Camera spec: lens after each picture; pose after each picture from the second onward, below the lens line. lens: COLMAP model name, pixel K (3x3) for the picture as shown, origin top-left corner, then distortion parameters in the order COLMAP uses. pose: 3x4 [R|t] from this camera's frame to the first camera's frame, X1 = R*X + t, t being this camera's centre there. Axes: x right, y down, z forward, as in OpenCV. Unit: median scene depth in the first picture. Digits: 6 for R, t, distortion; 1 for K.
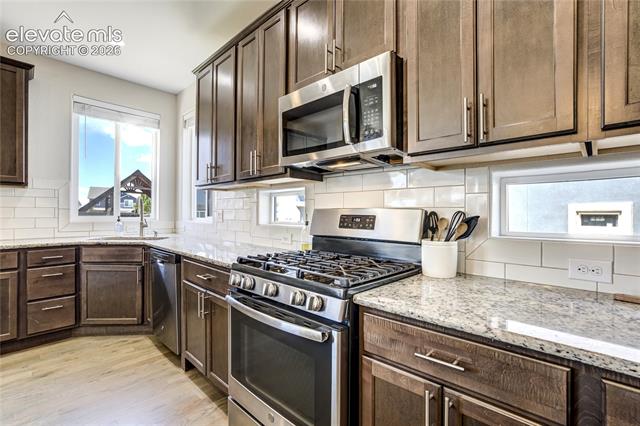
lens RADIAL K [[297.8, 0, 336.7], [0, 297.8, 213.8], [0, 0, 1]] dist [-0.042847, 0.014142]
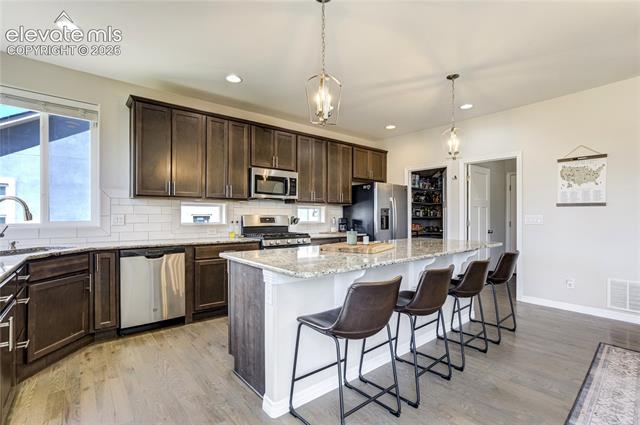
lens RADIAL K [[297.8, 0, 314.2], [0, 297.8, 215.3], [0, 0, 1]] dist [-0.042847, 0.014142]
pose [[0.141194, -0.002602, 0.989978, -1.909711], [-0.001621, 0.999995, 0.002860, -0.019125], [-0.989981, -0.002008, 0.141189, 0.169023]]
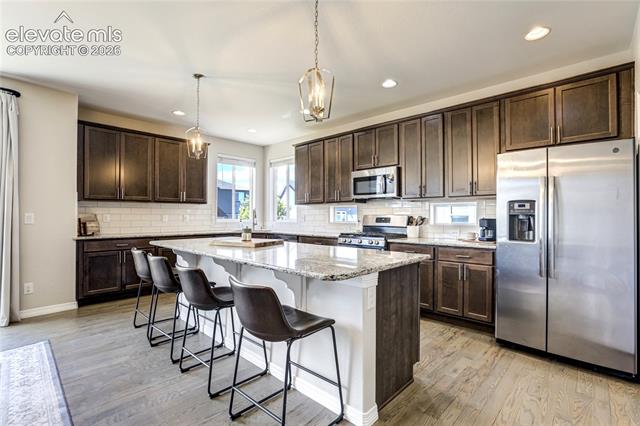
lens RADIAL K [[297.8, 0, 329.5], [0, 297.8, 220.6], [0, 0, 1]] dist [-0.042847, 0.014142]
pose [[0.999973, -0.006876, 0.002585, -0.309912], [0.006835, 0.999856, 0.015531, -0.009413], [-0.002692, -0.015513, 0.999876, -1.234039]]
